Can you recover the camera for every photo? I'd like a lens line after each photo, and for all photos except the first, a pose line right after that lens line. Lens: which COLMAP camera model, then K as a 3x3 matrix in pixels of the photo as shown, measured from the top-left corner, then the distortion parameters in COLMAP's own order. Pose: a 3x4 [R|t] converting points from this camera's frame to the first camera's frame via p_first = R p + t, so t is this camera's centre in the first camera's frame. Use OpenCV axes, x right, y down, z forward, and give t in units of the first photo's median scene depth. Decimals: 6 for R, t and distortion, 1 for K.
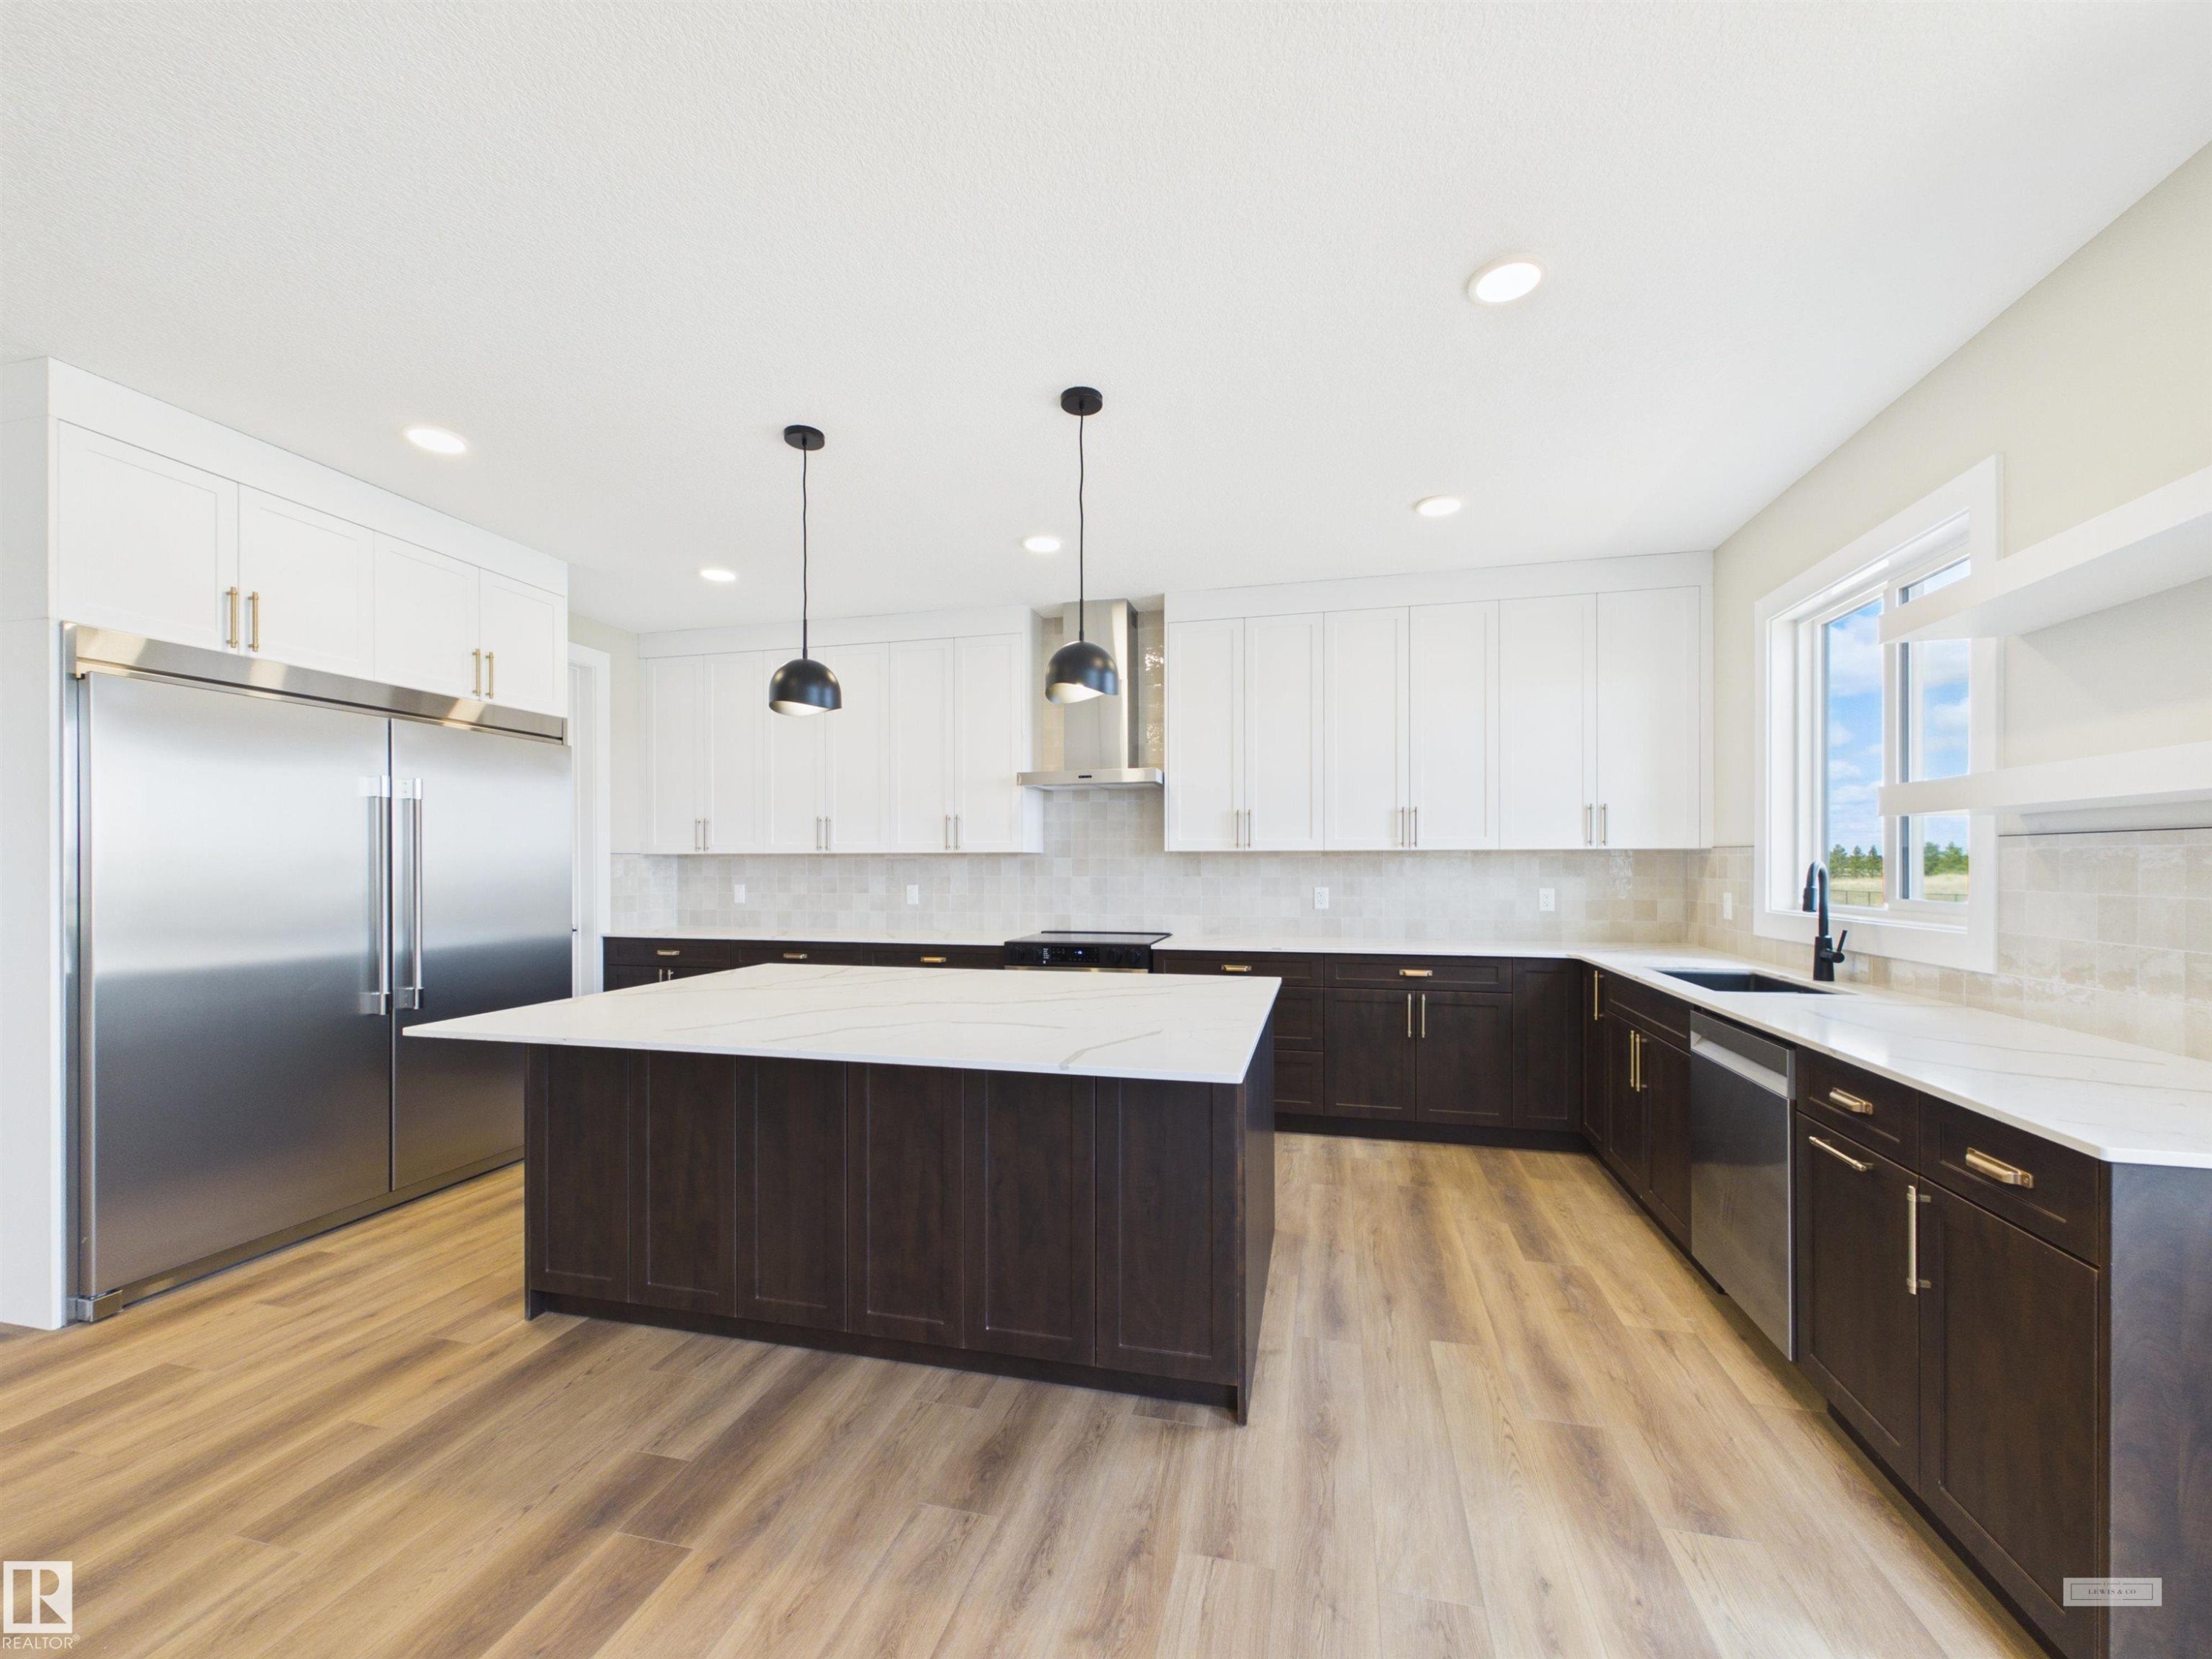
lens RADIAL K [[886.9, 0, 1102.3], [0, 886.9, 844.5], [0, 0, 1]] dist [0.004489, 0.000002]
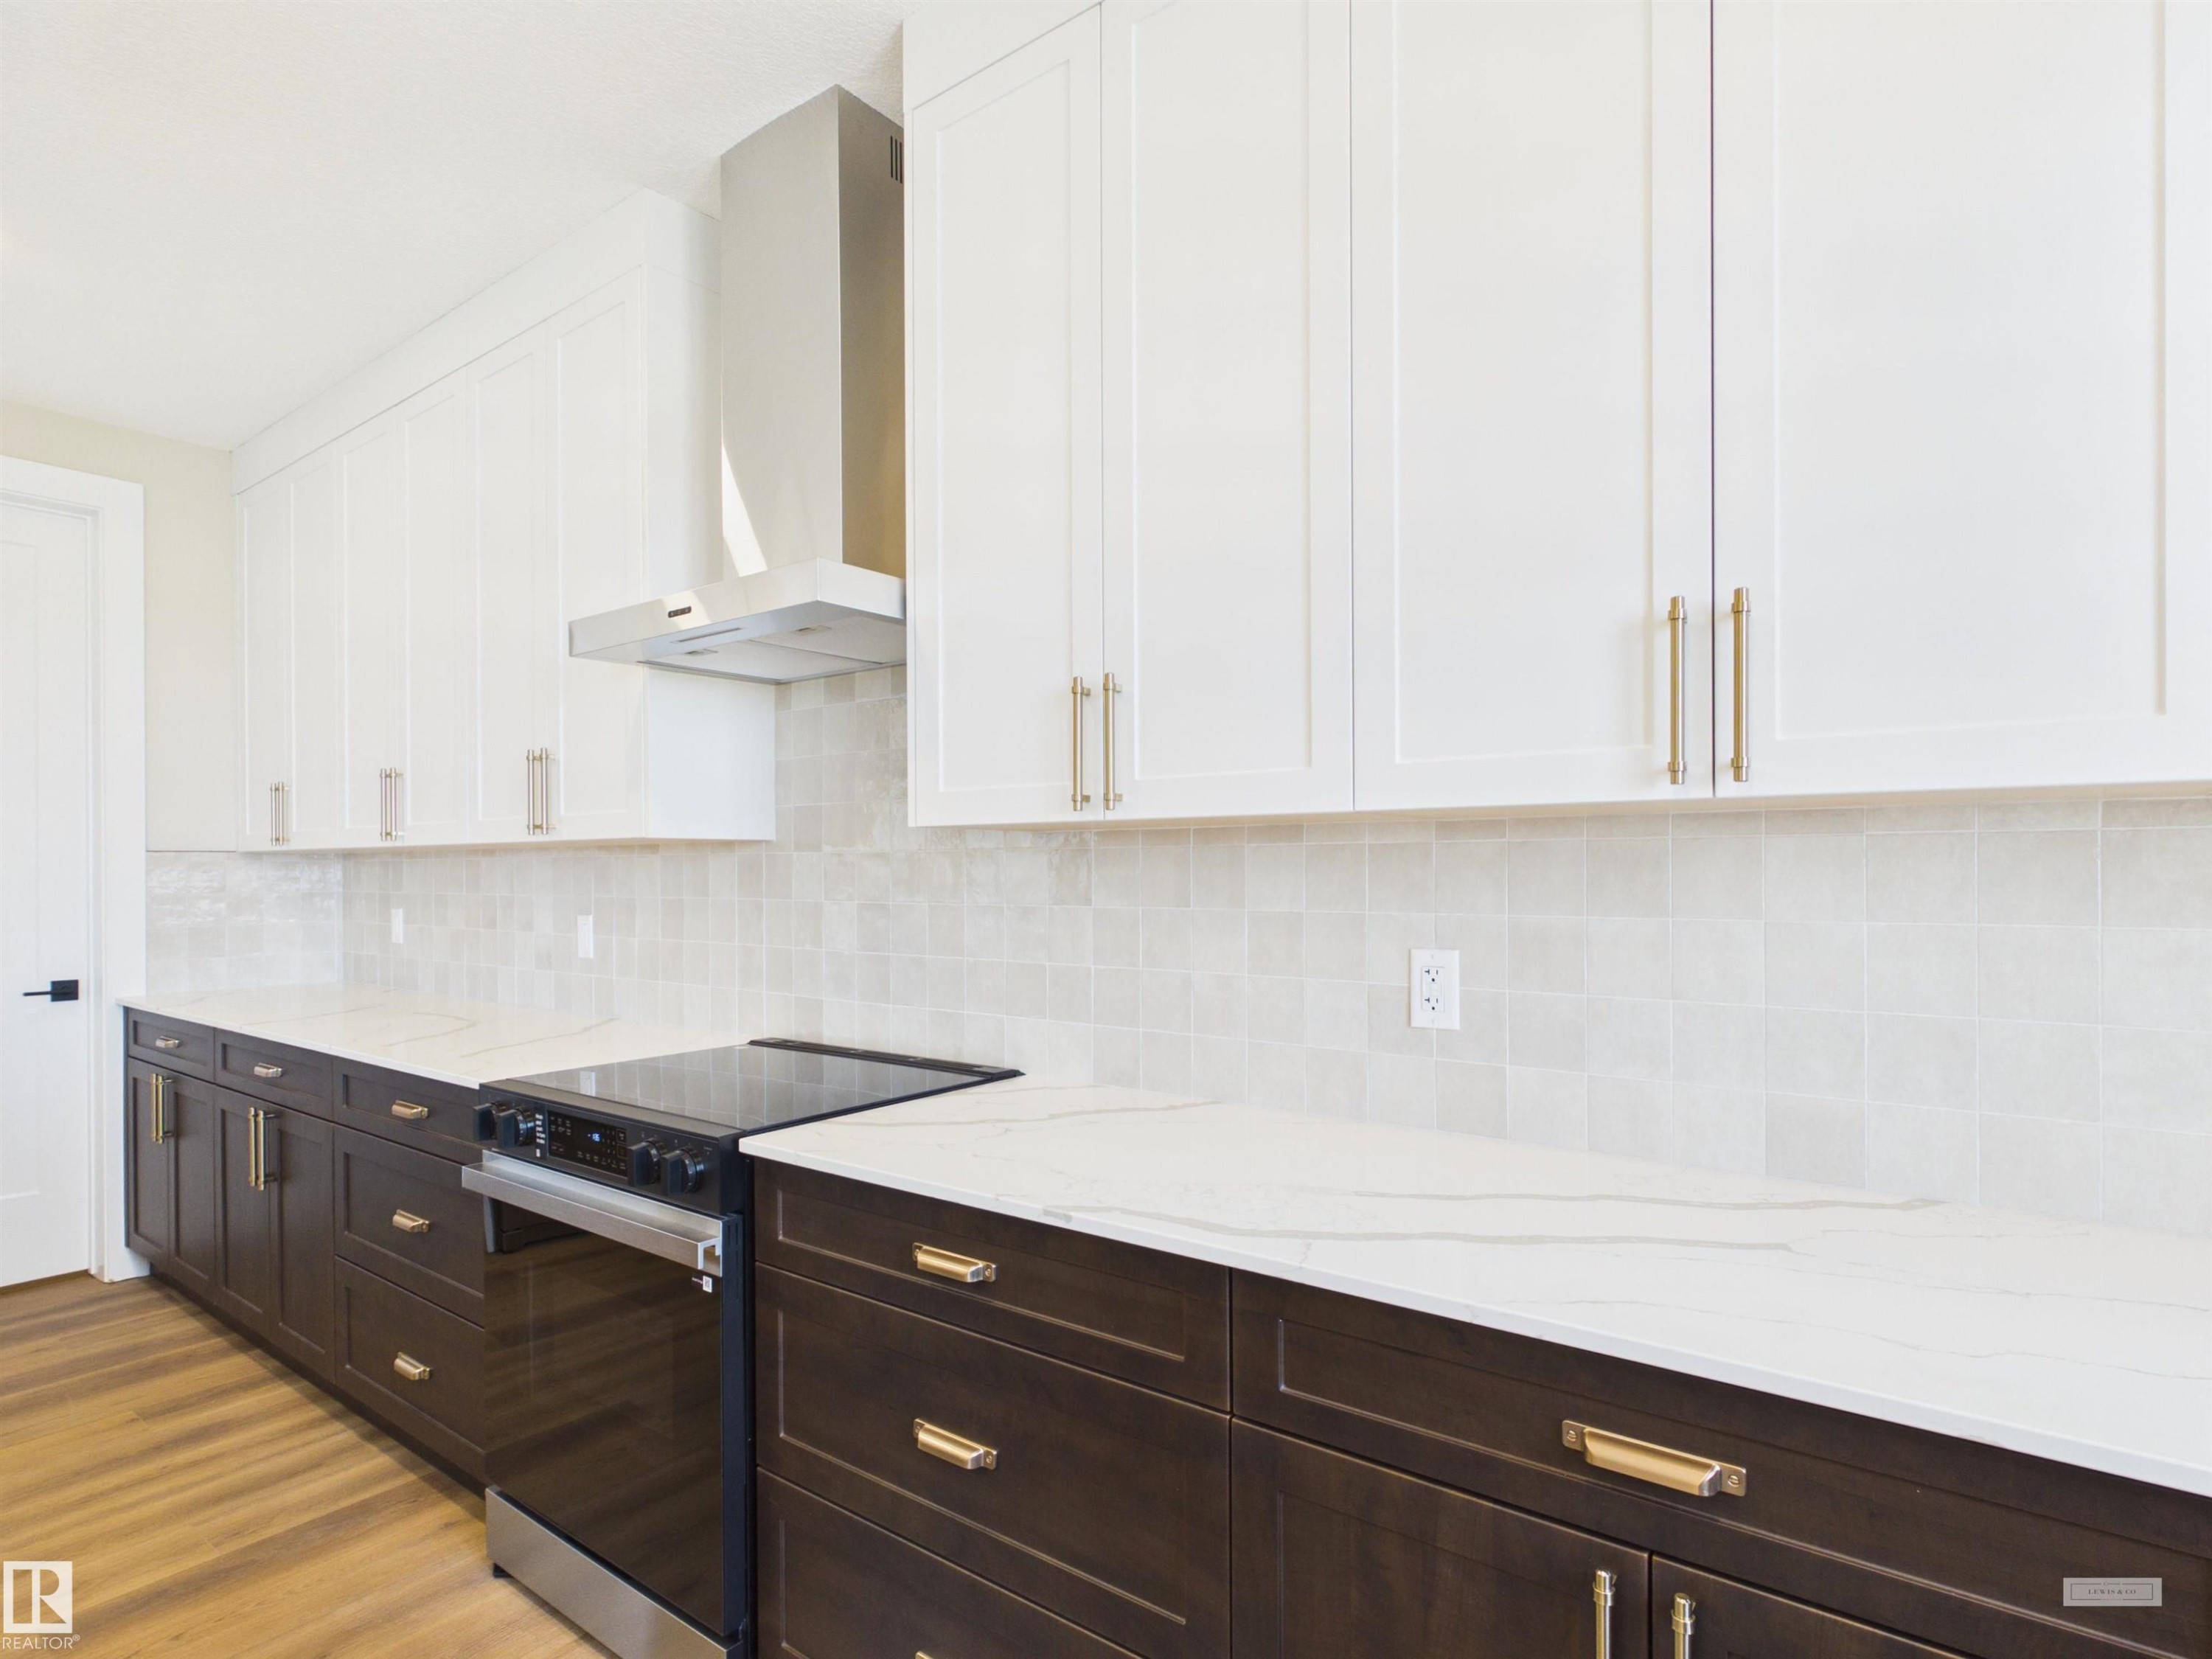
lens RADIAL K [[1165.8, 0, 1110.9], [0, 1165.8, 851.8], [0, 0, 1]] dist [-0.004380, -0.000105]
pose [[0.923737, -0.008198, -0.382940, 0.430694], [0.012609, 0.999880, 0.009010, 0.018969], [0.382820, -0.013152, 0.923729, 0.920567]]
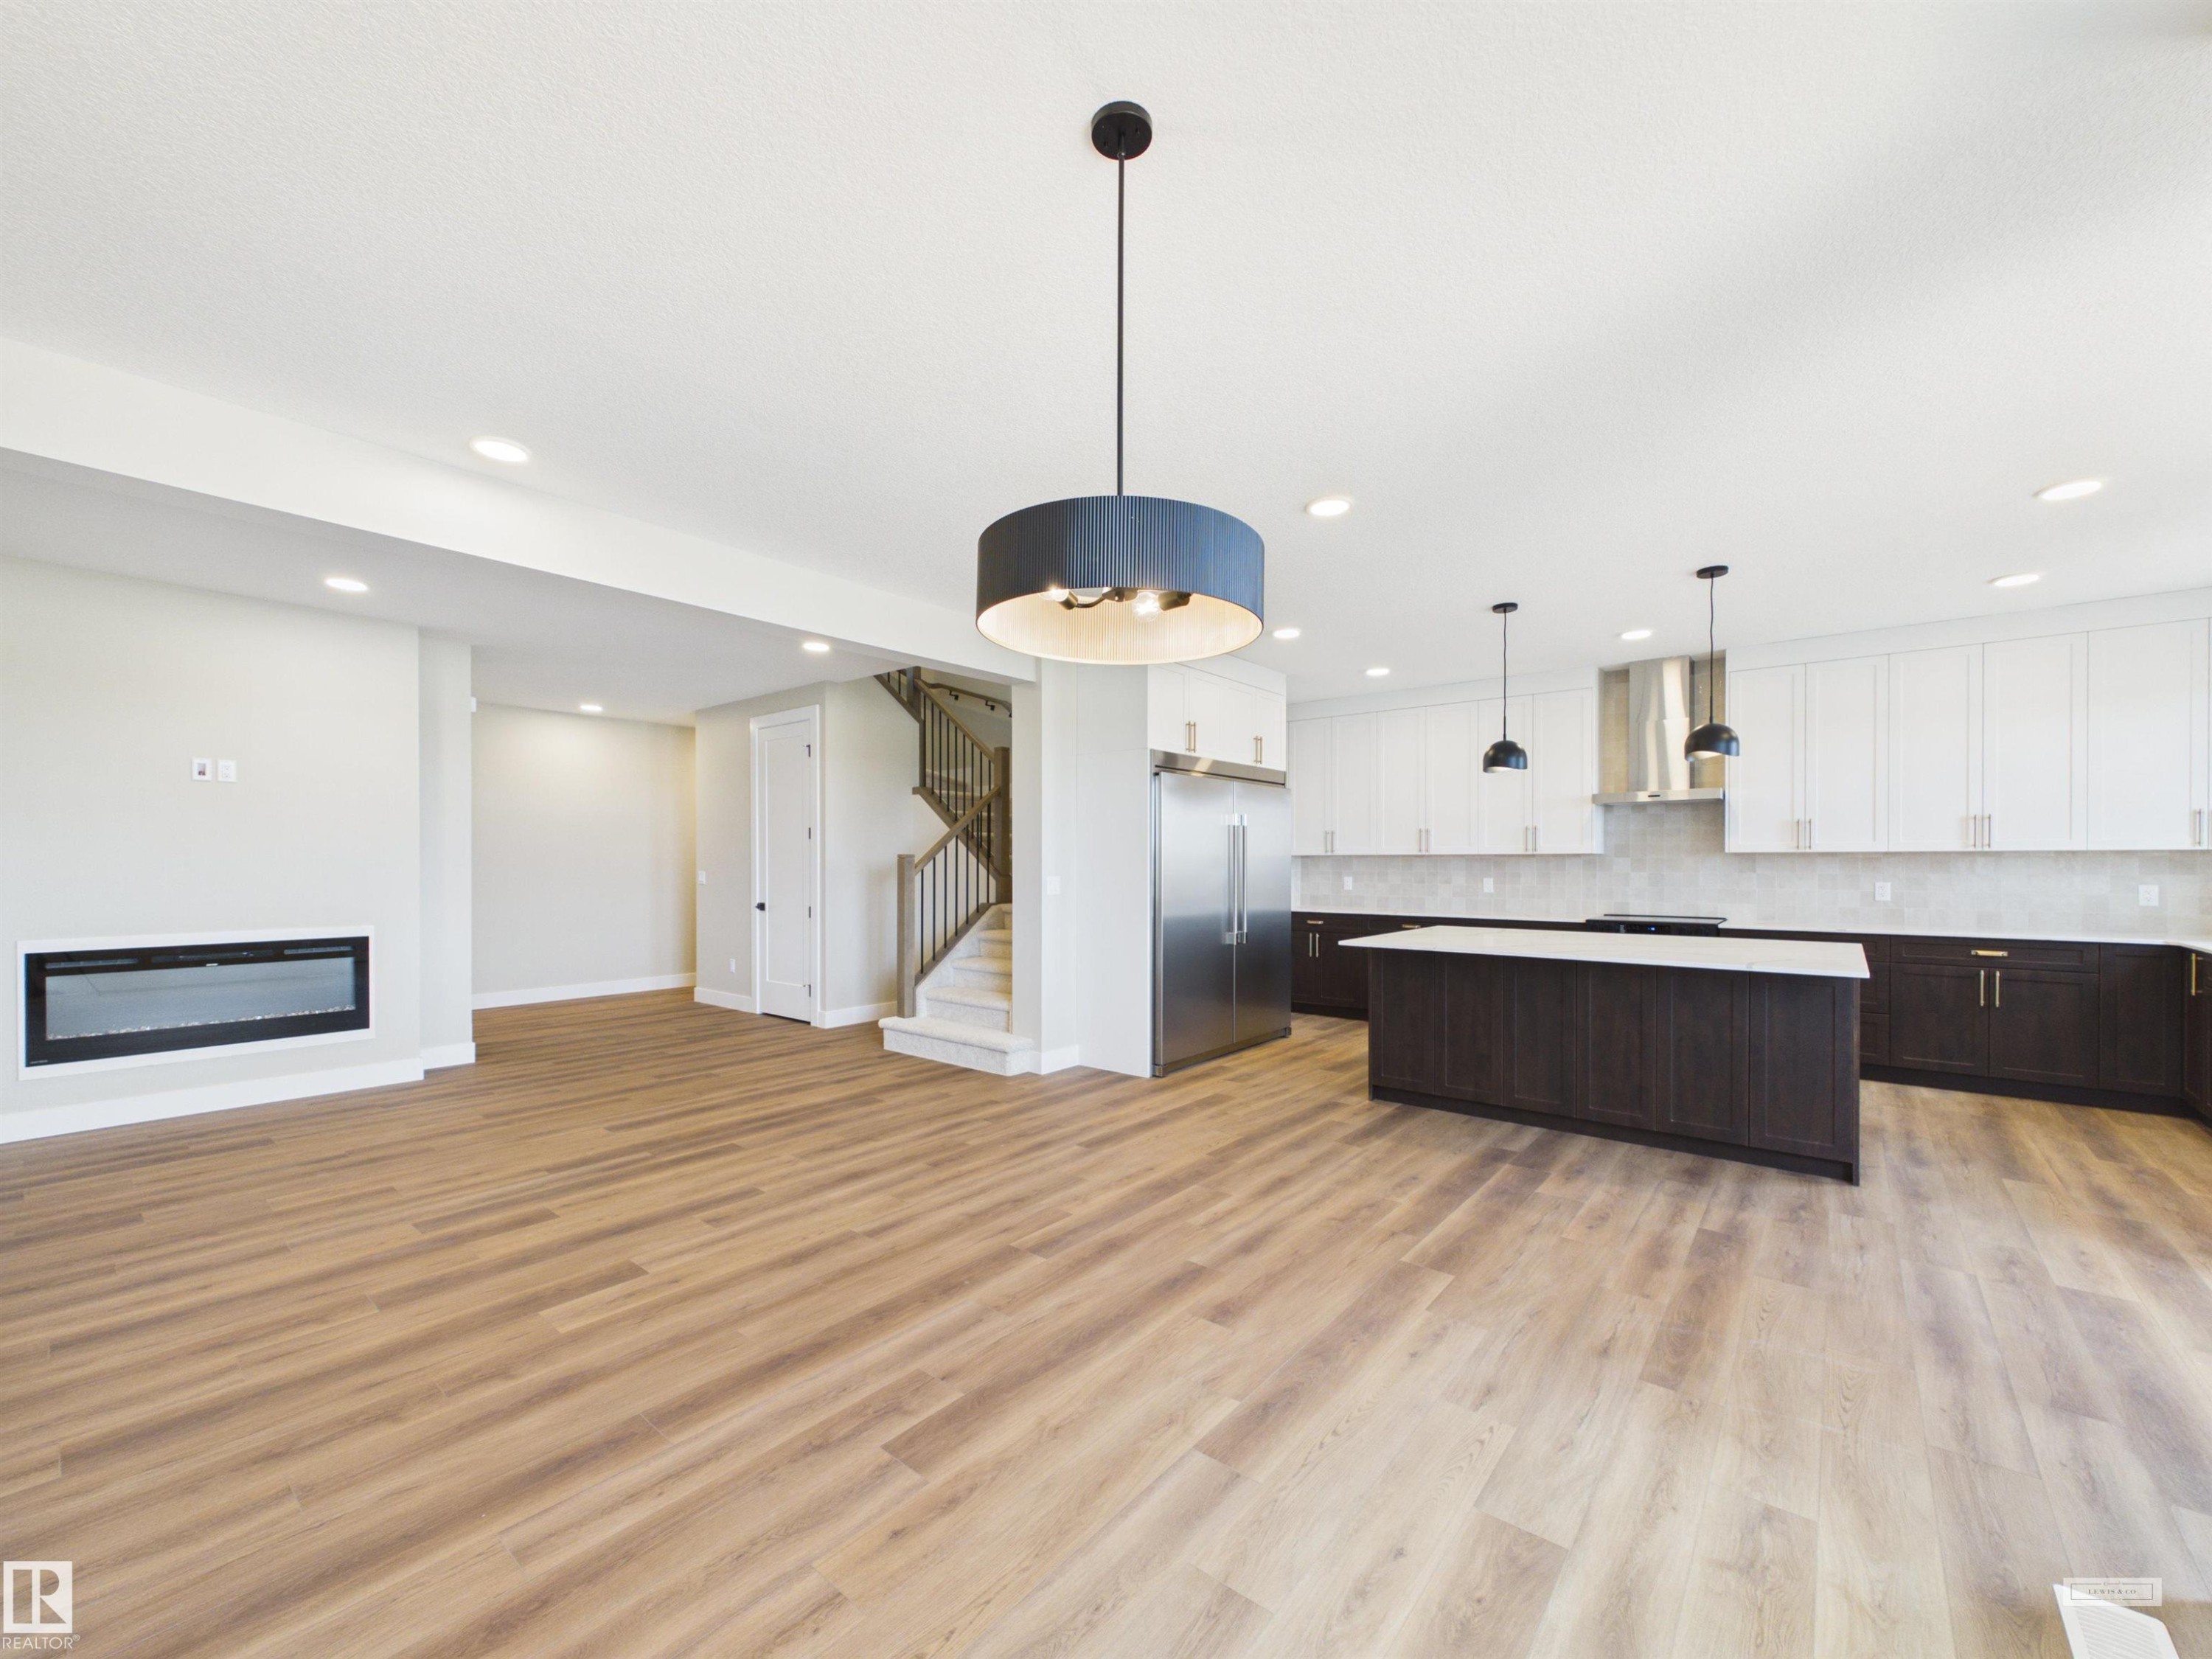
lens RADIAL K [[886.9, 0, 1111.0], [0, 886.9, 855.4], [0, 0, 1]] dist [0.004489, 0.000002]
pose [[0.905771, -0.002125, -0.423762, -0.267845], [0.008121, 0.999891, 0.012343, -0.016175], [0.423689, -0.014621, 0.905690, -0.749906]]
